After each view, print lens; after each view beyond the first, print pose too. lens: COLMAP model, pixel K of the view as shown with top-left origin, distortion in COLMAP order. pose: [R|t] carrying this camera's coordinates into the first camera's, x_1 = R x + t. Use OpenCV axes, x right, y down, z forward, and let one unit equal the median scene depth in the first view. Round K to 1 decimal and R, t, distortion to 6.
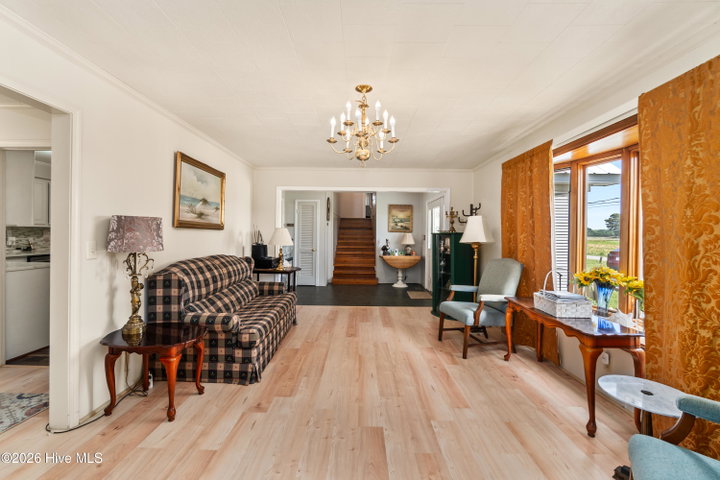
lens RADIAL K [[309.6, 0, 357.5], [0, 309.6, 232.7], [0, 0, 1]] dist [-0.008583, 0.001689]
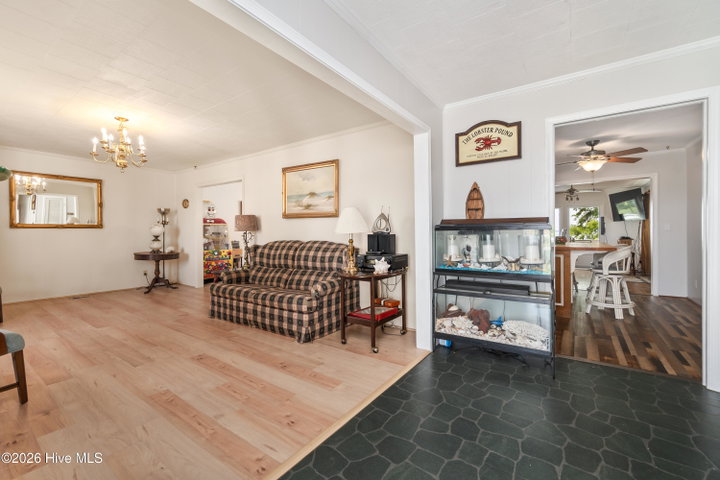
lens RADIAL K [[309.6, 0, 356.1], [0, 309.6, 236.2], [0, 0, 1]] dist [-0.008583, 0.001689]
pose [[-0.567125, -0.000629, -0.823632, 0.397243], [-0.002511, 0.999996, 0.000966, 0.058698], [0.823628, 0.002616, -0.567124, 1.862711]]
